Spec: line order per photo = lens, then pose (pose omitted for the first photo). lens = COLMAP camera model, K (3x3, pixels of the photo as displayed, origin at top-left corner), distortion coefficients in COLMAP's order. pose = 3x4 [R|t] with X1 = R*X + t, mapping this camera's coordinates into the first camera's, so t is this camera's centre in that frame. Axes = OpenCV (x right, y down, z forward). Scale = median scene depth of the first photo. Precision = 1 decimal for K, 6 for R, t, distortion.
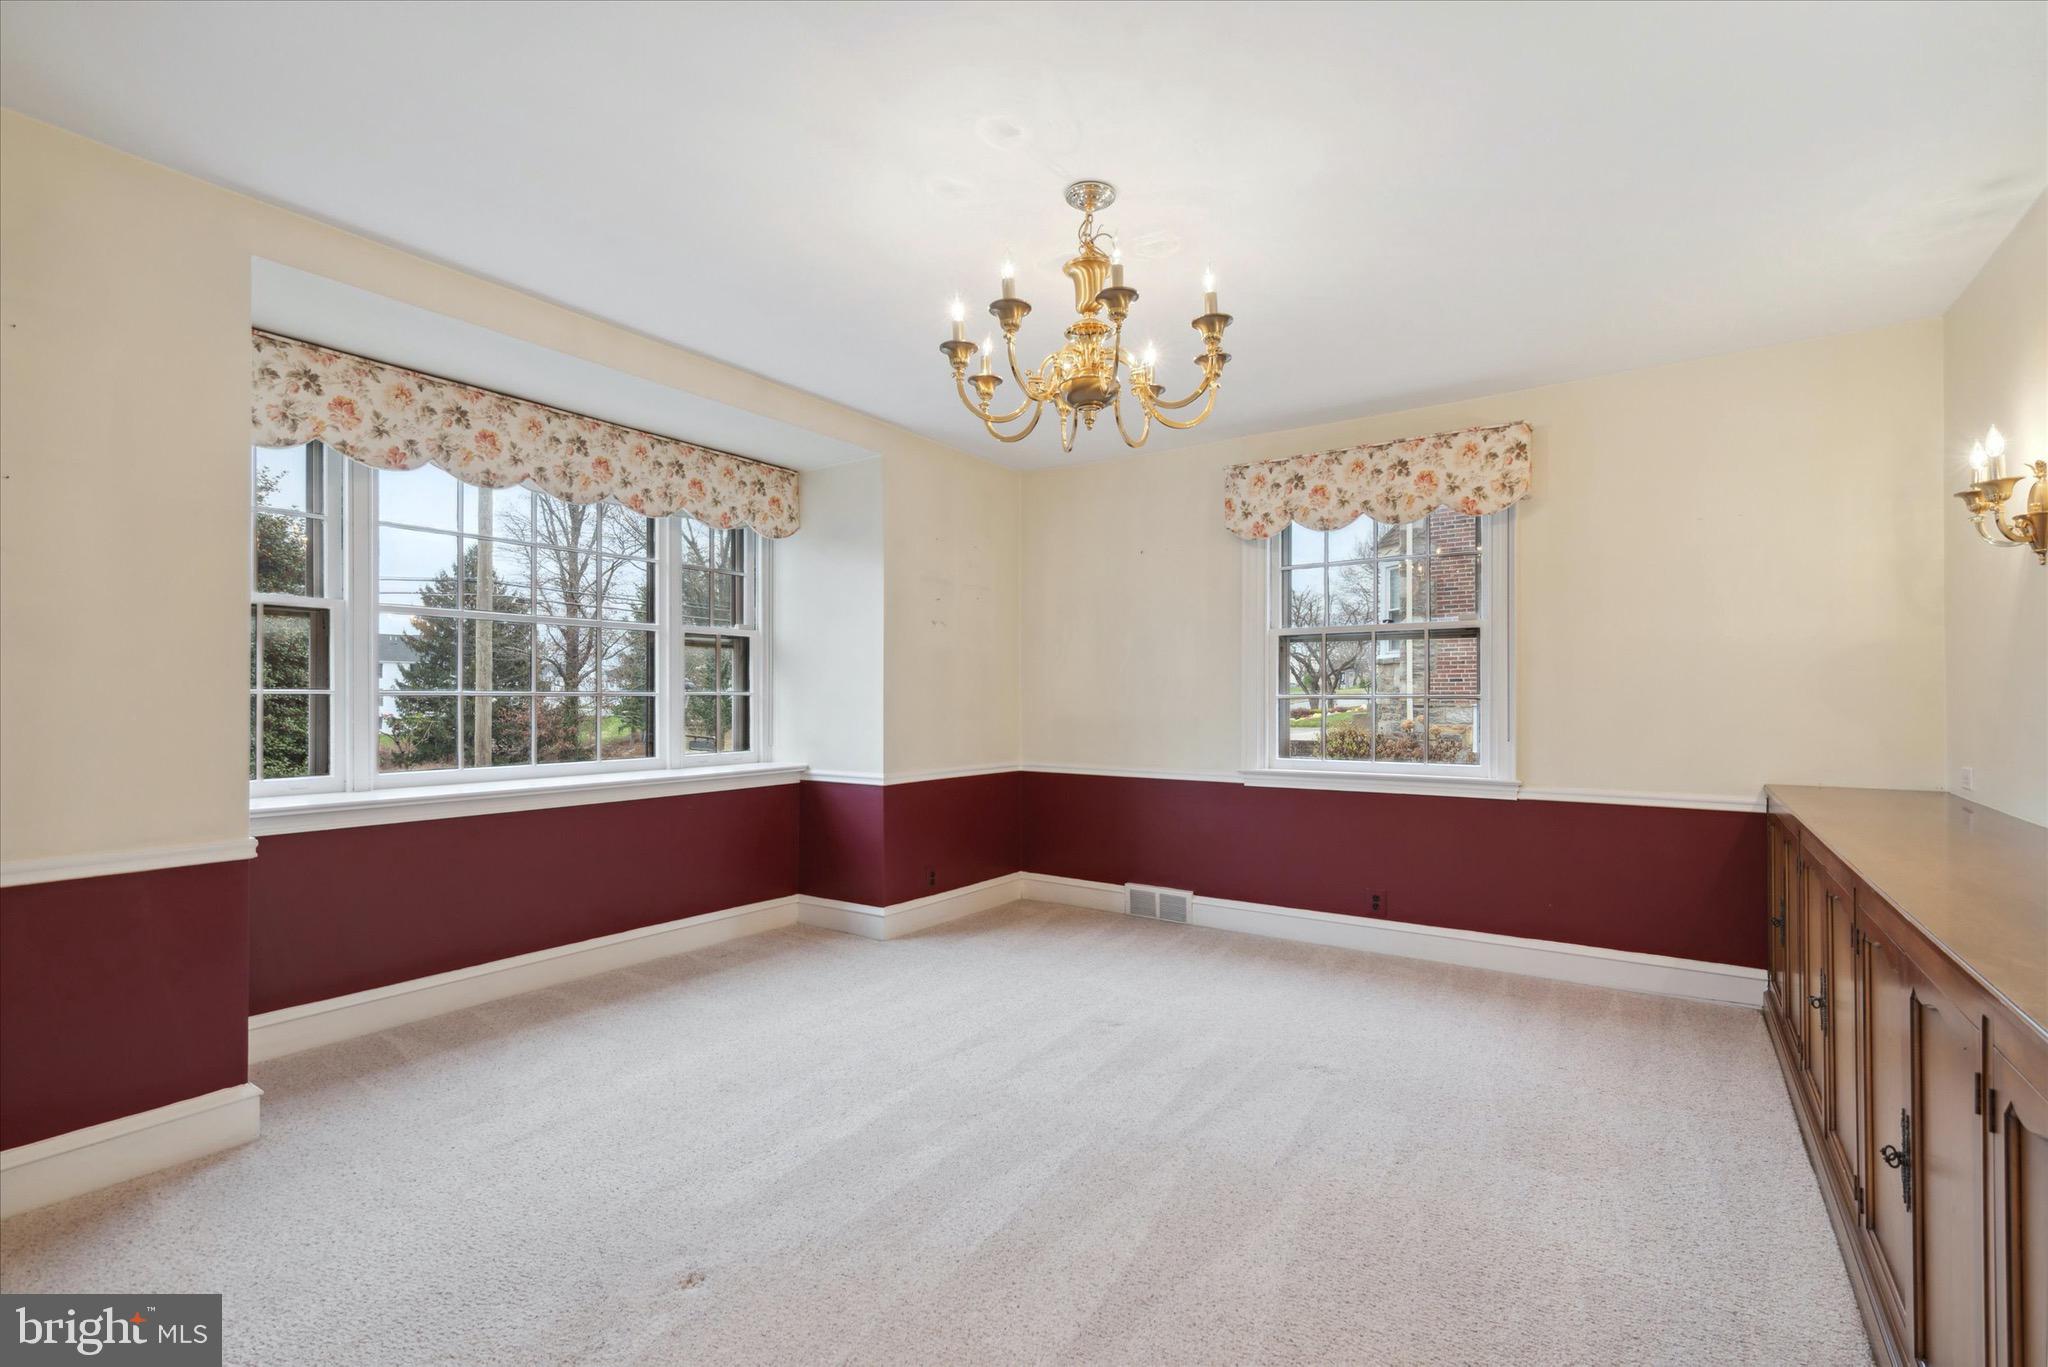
lens RADIAL K [[930.5, 0, 1032.8], [0, 930.5, 681.2], [0, 0, 1]] dist [0.019997, 0.000223]
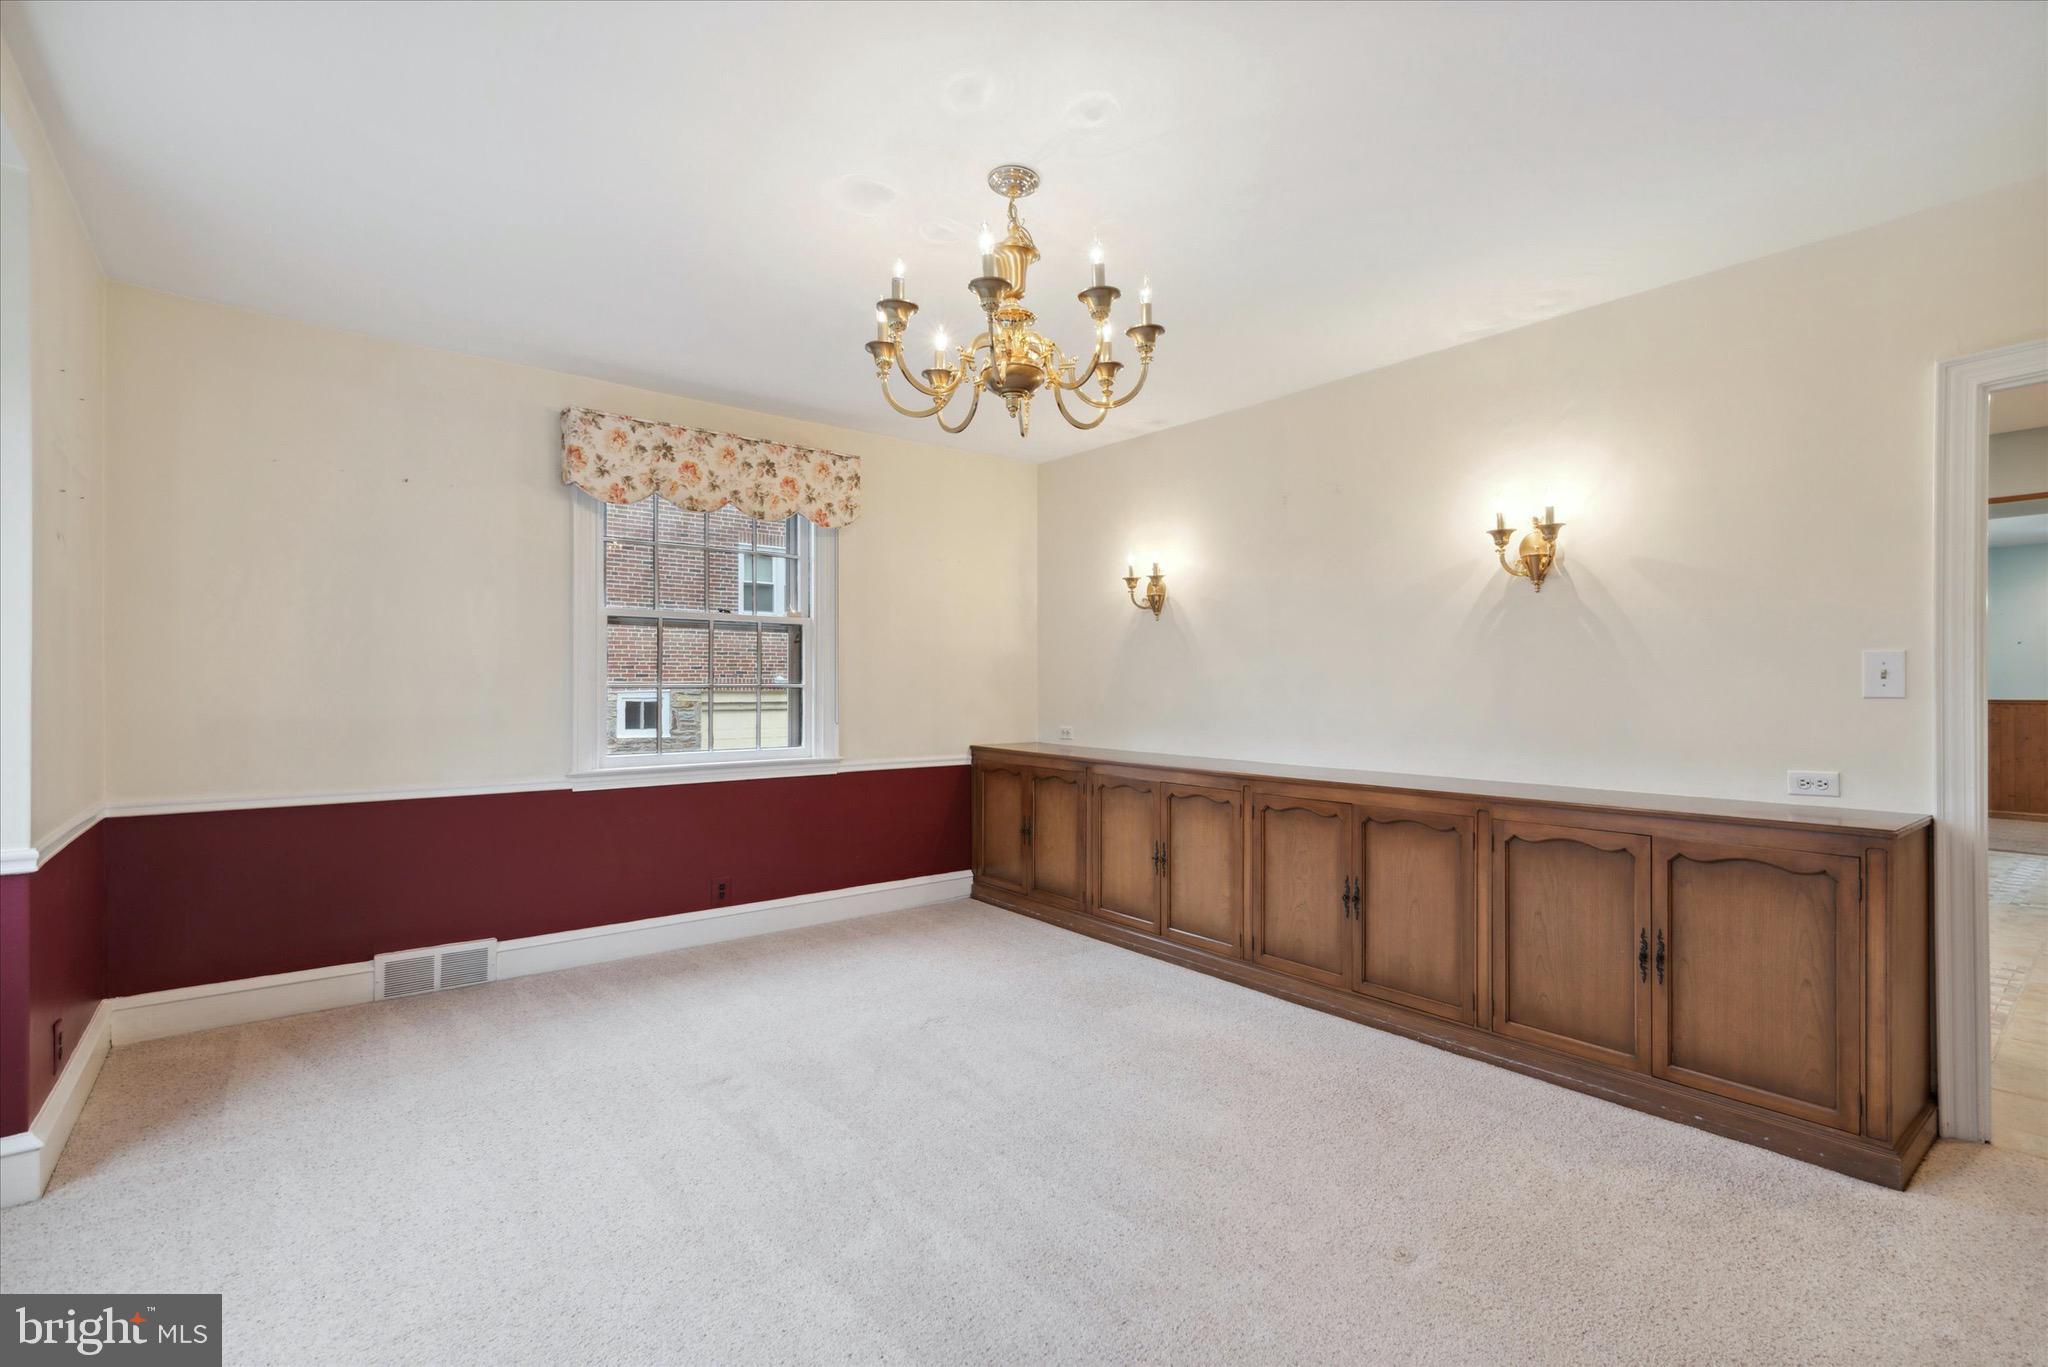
lens RADIAL K [[930.5, 0, 1036.1], [0, 930.5, 680.8], [0, 0, 1]] dist [0.019997, 0.000223]
pose [[0.290066, 0.004216, 0.956997, -0.501764], [-0.020586, 0.999786, 0.001835, 0.001834], [-0.956785, -0.020233, 0.290091, 0.394391]]
